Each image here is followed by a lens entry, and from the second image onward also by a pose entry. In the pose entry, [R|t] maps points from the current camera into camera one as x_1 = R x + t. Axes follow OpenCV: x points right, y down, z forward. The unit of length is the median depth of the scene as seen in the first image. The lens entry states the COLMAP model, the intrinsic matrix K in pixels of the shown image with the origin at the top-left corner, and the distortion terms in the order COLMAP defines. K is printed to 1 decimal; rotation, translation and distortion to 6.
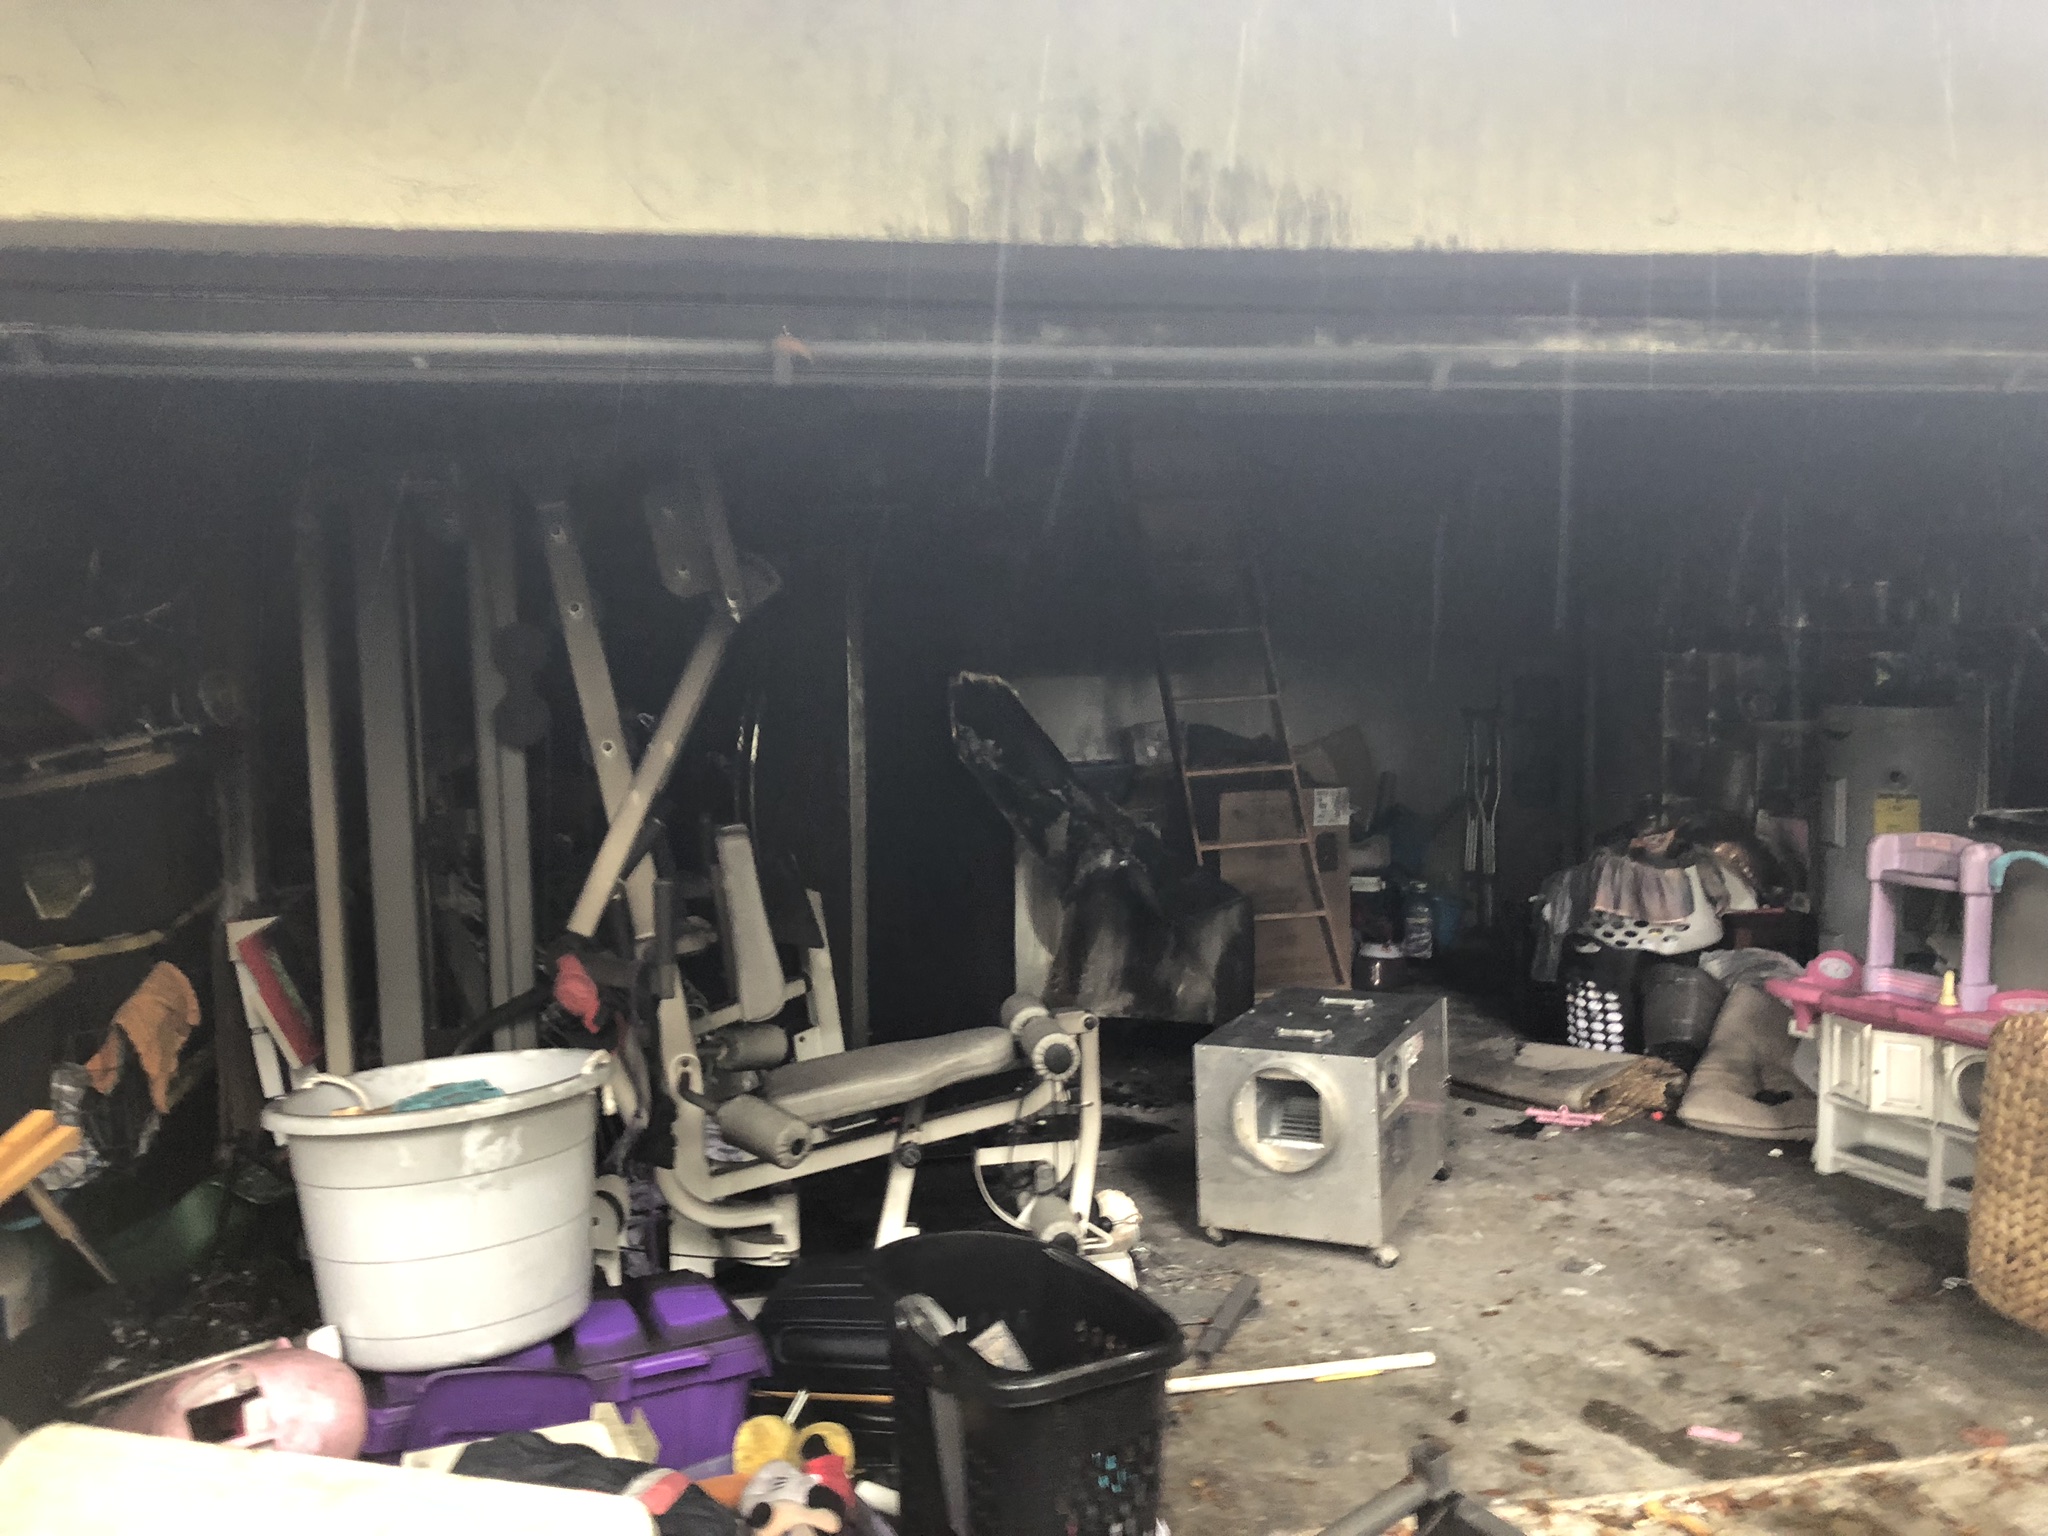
lens RADIAL K [[1660.1, 0, 1034.7], [0, 1660.1, 757.7], [0, 0, 1]] dist [0.041044, -0.038518]
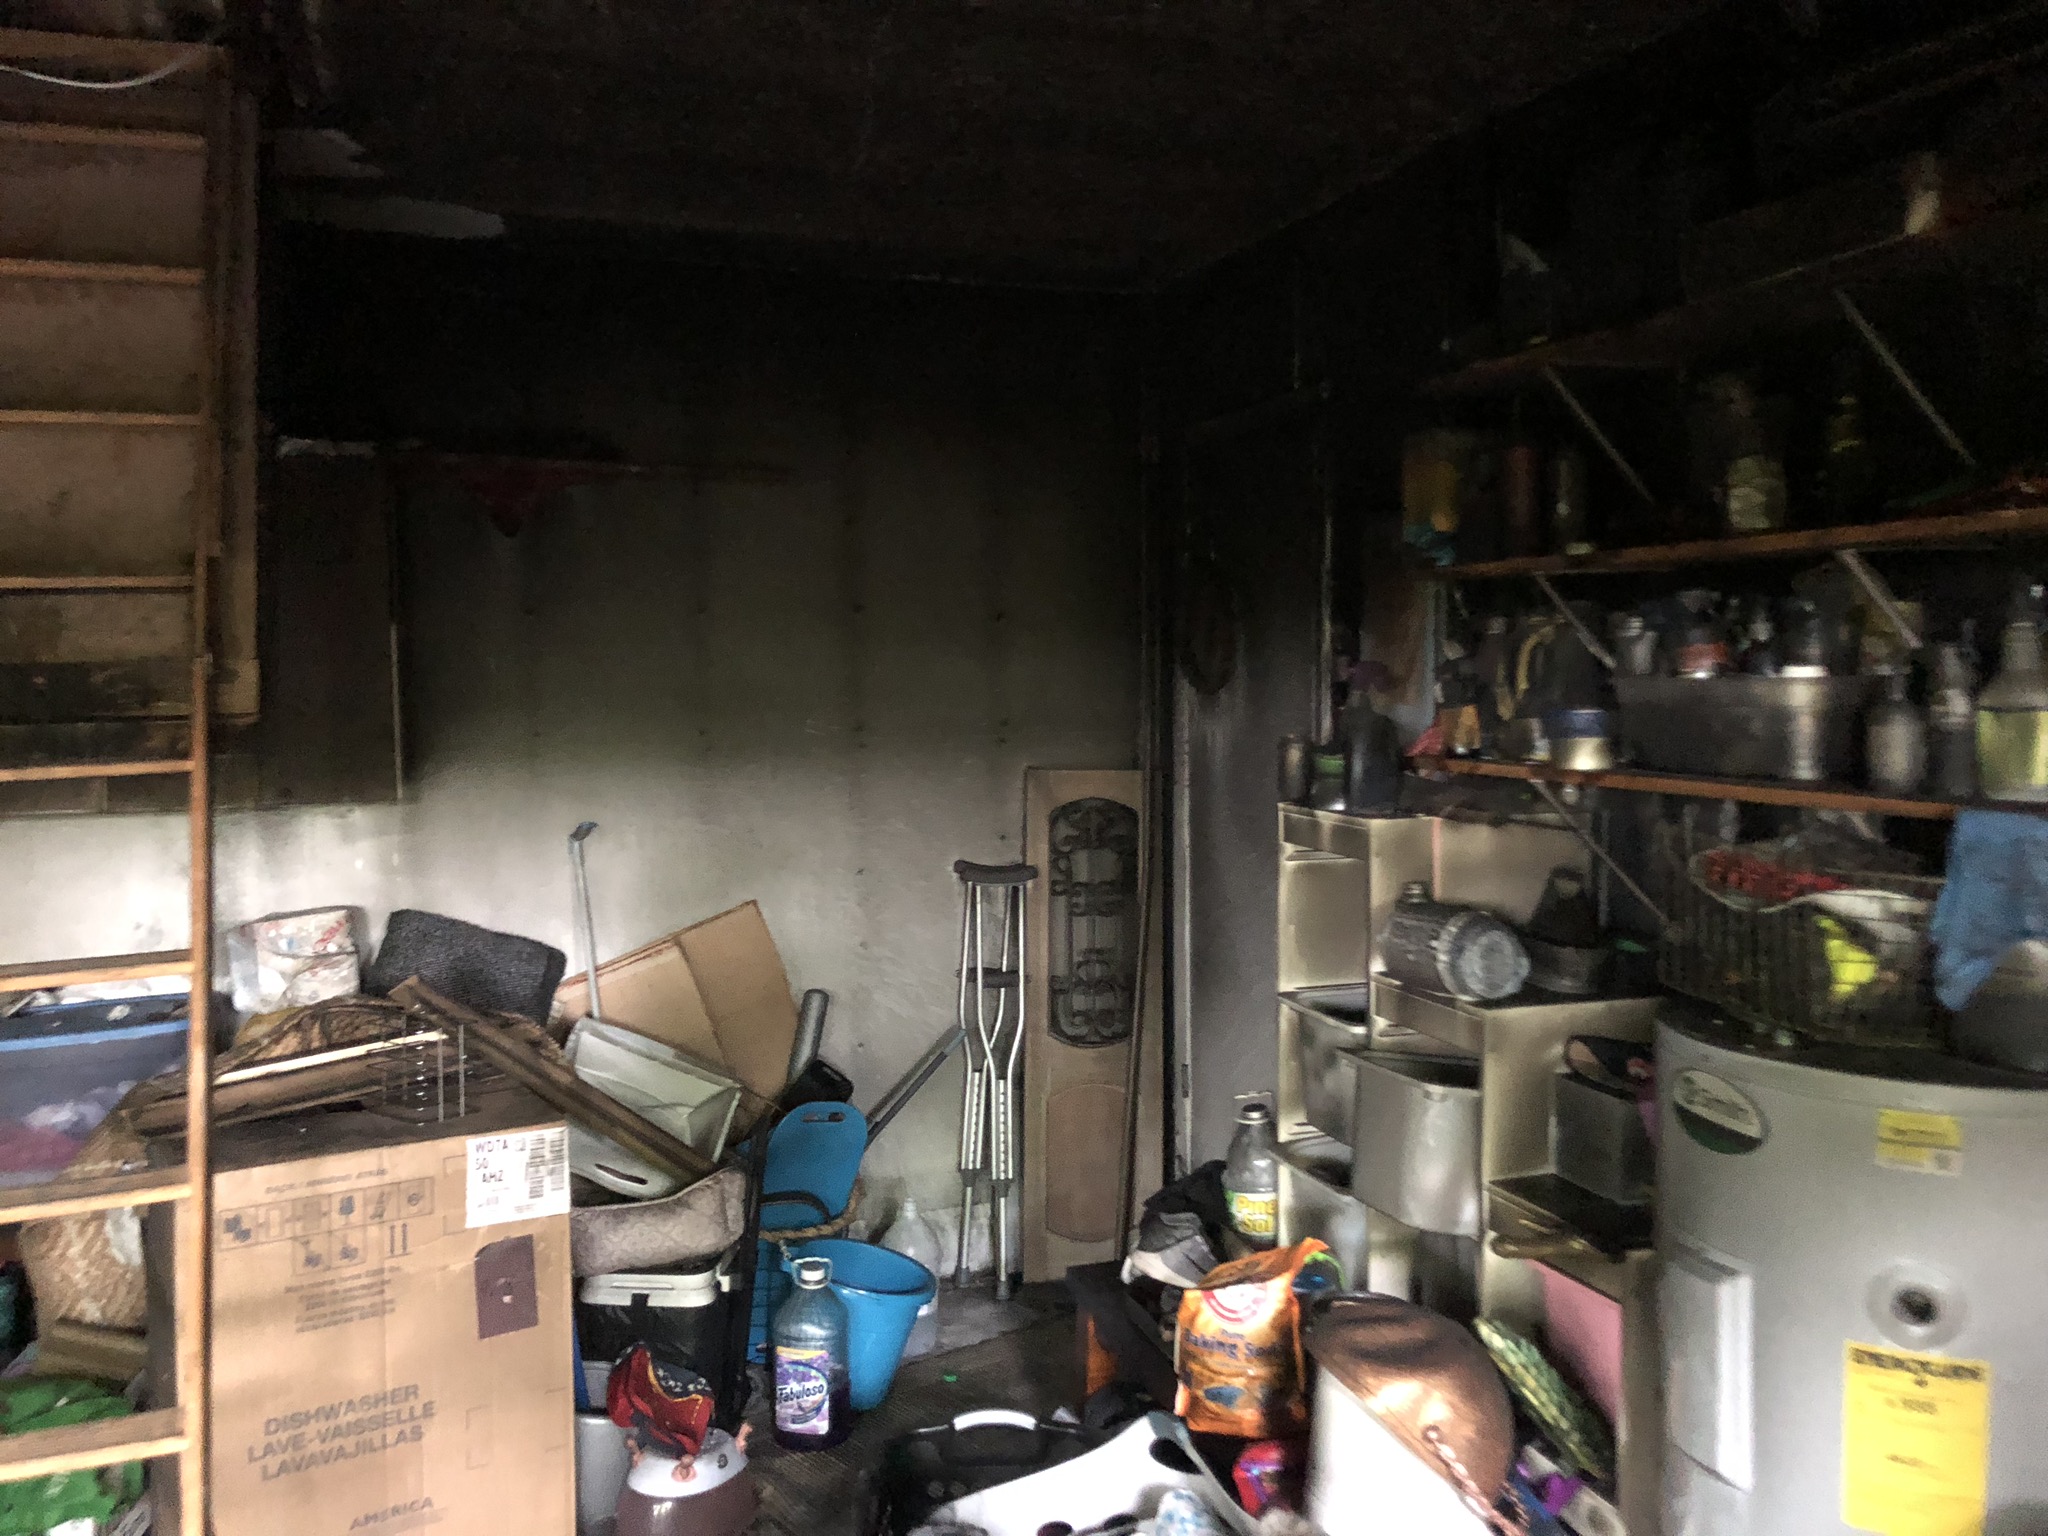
lens RADIAL K [[1660.1, 0, 1041.4], [0, 1660.1, 750.6], [0, 0, 1]] dist [0.041044, -0.038518]
pose [[0.986760, 0.001304, 0.162181, 0.241095], [0.001817, 0.999816, -0.019092, -0.068833], [-0.162176, 0.019134, 0.986576, 0.569804]]
